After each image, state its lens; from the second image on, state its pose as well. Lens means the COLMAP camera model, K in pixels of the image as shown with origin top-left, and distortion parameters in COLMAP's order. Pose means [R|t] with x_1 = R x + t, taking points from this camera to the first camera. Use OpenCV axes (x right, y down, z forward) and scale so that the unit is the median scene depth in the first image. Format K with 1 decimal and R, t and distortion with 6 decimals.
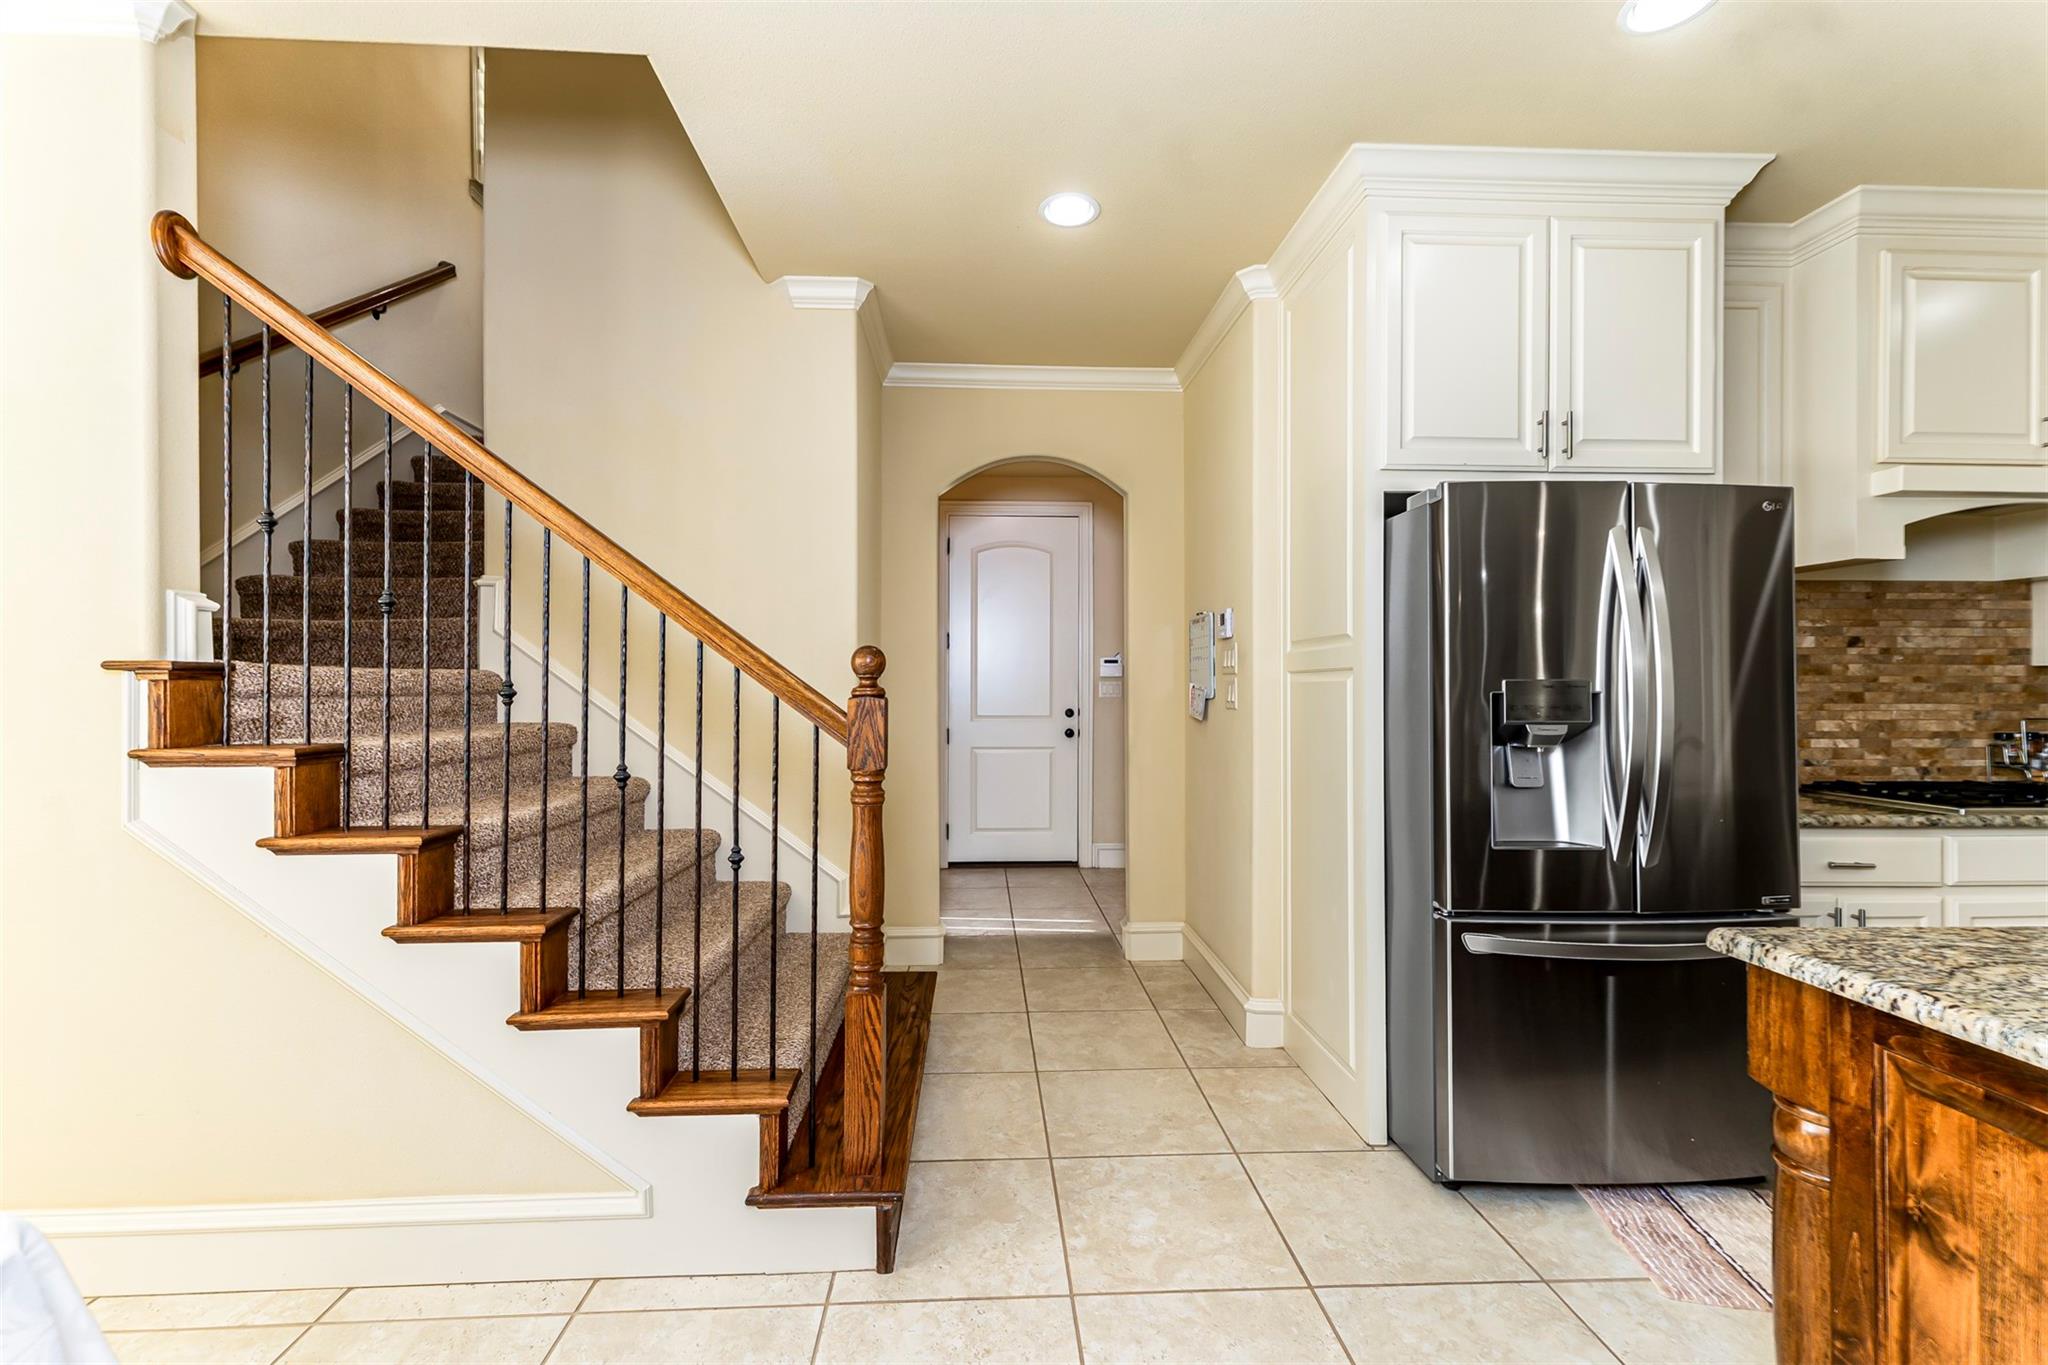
lens RADIAL K [[850.9, 0, 1005.7], [0, 850.9, 680.7], [0, 0, 1]] dist [0.006979, 0.000190]
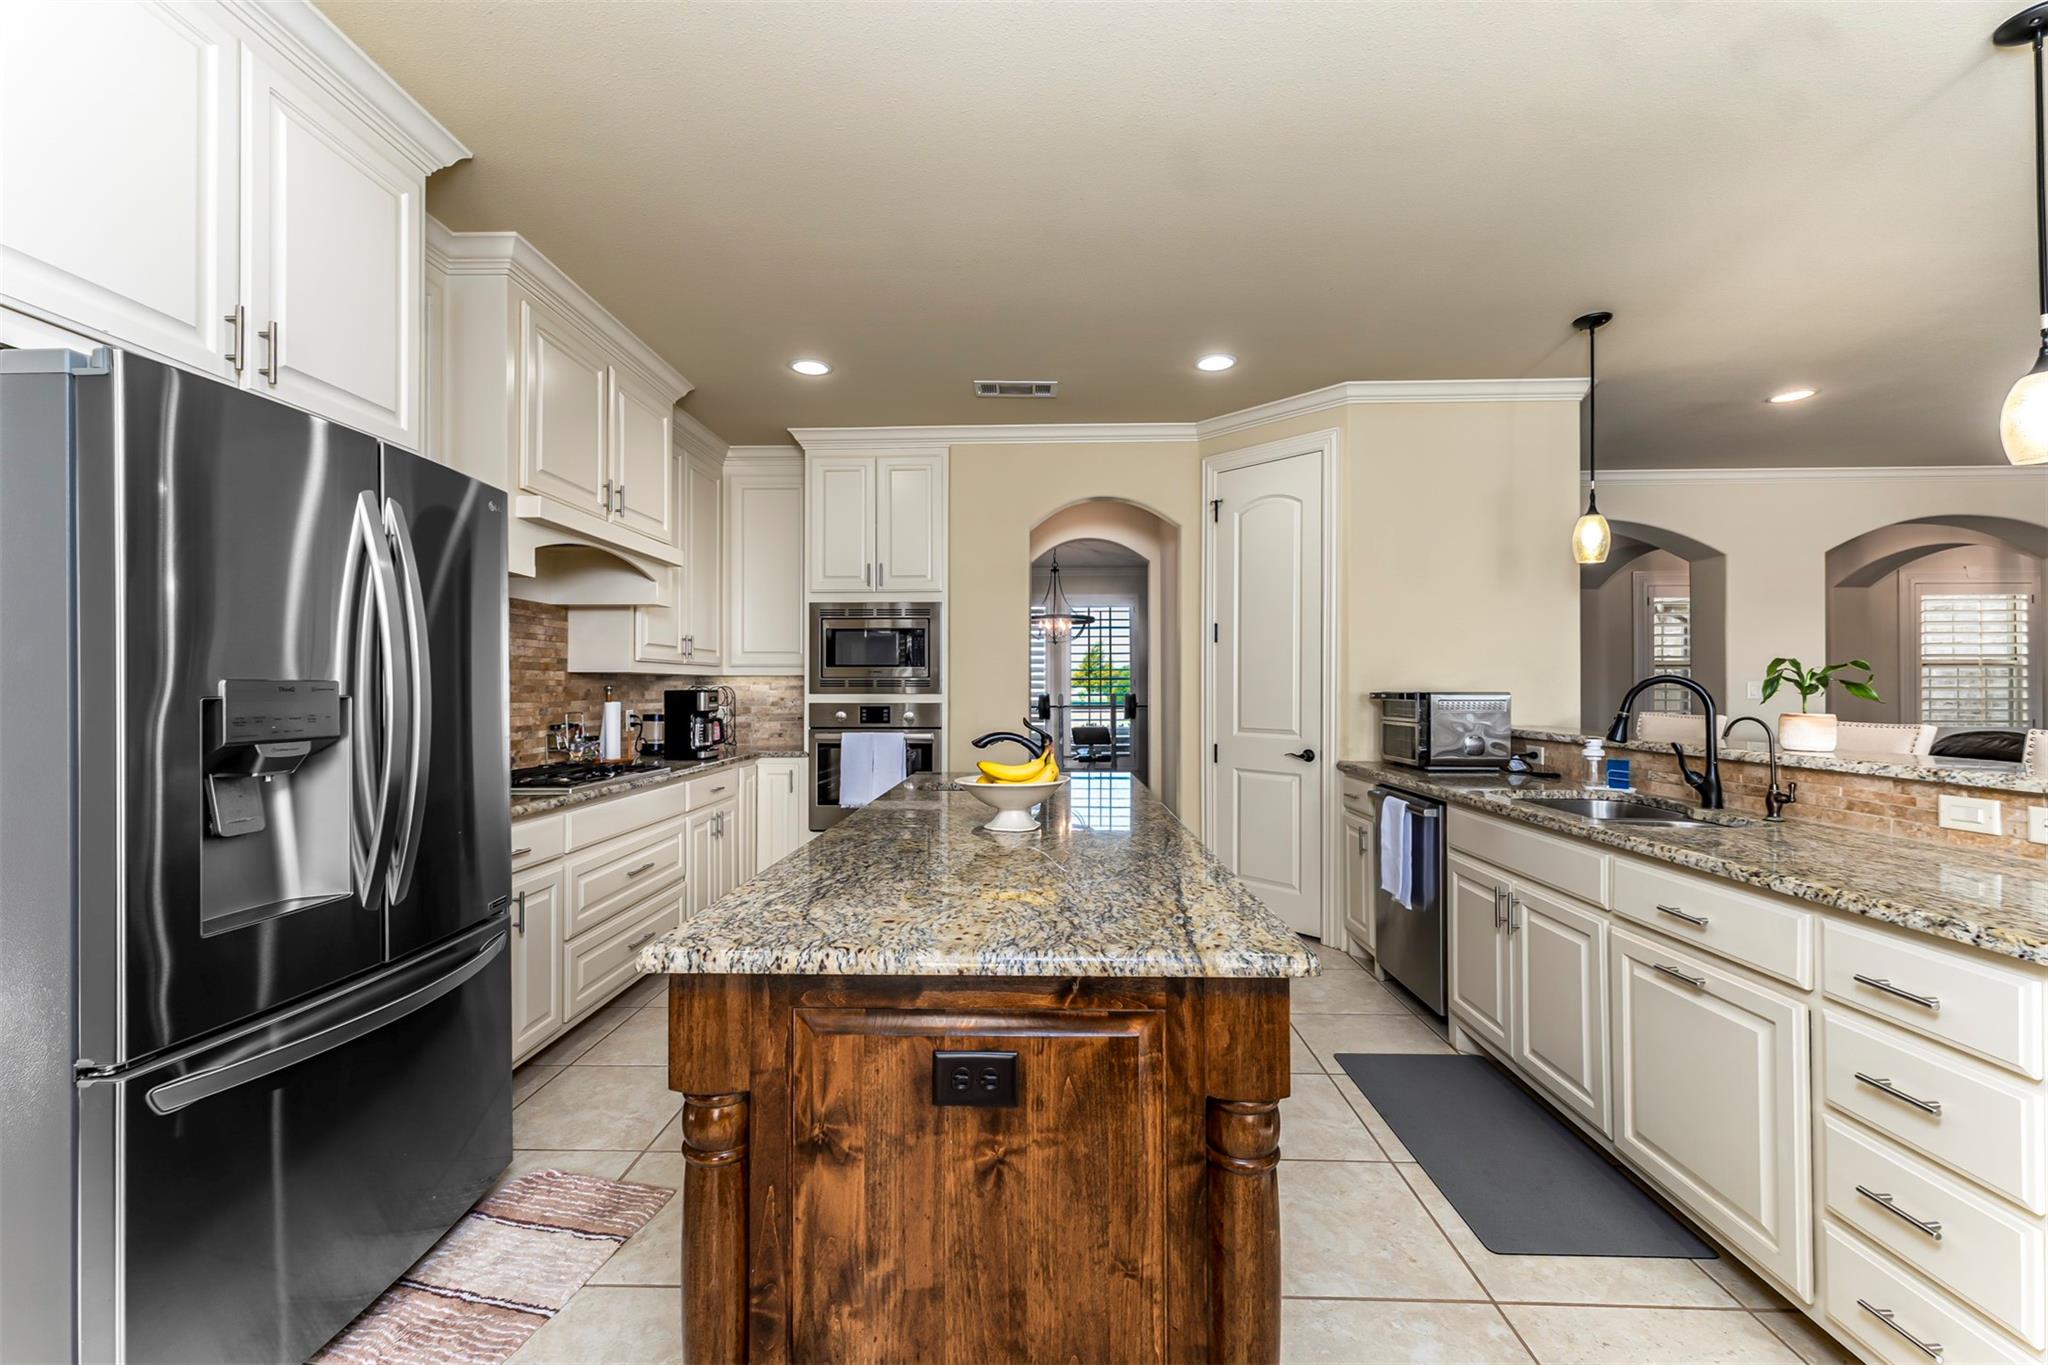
lens RADIAL K [[831.1, 0, 1033.9], [0, 831.1, 681.8], [0, 0, 1]] dist [0.005562, 0.000290]
pose [[0.062420, 0.005327, 0.998036, -0.020274], [-0.004034, 0.999979, -0.005085, 0.000954], [-0.998042, -0.003709, 0.062440, 0.220515]]
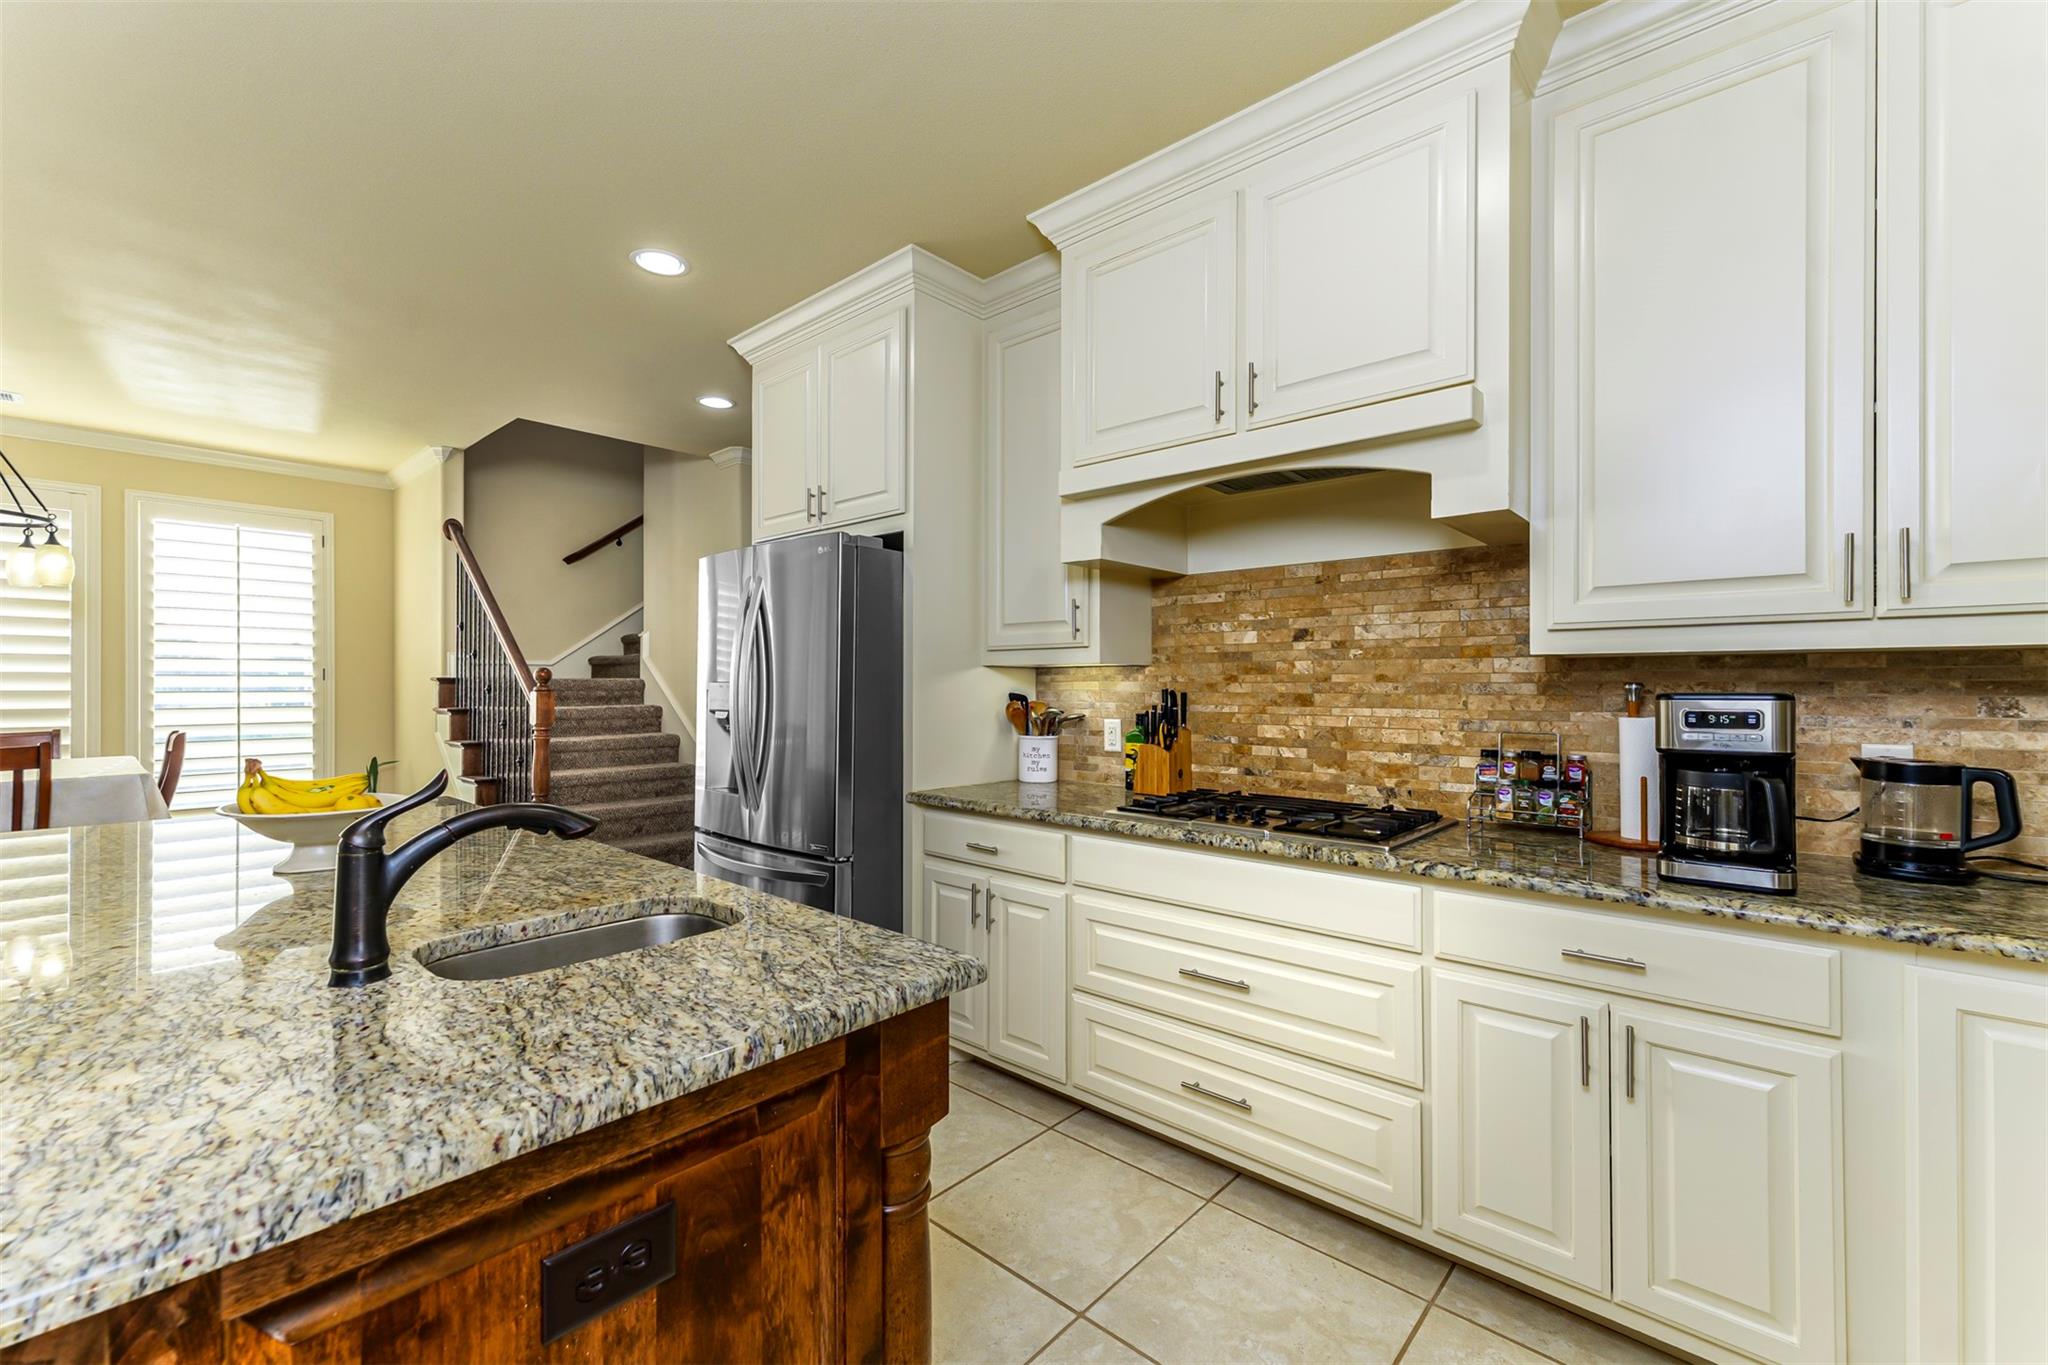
lens RADIAL K [[831.1, 0, 1033.9], [0, 831.1, 681.8], [0, 0, 1]] dist [0.005562, 0.000290]
pose [[0.720398, -0.003491, -0.693553, 1.380632], [0.003779, 0.999992, -0.001108, 0.001557], [0.693551, -0.001822, 0.720405, 0.212417]]
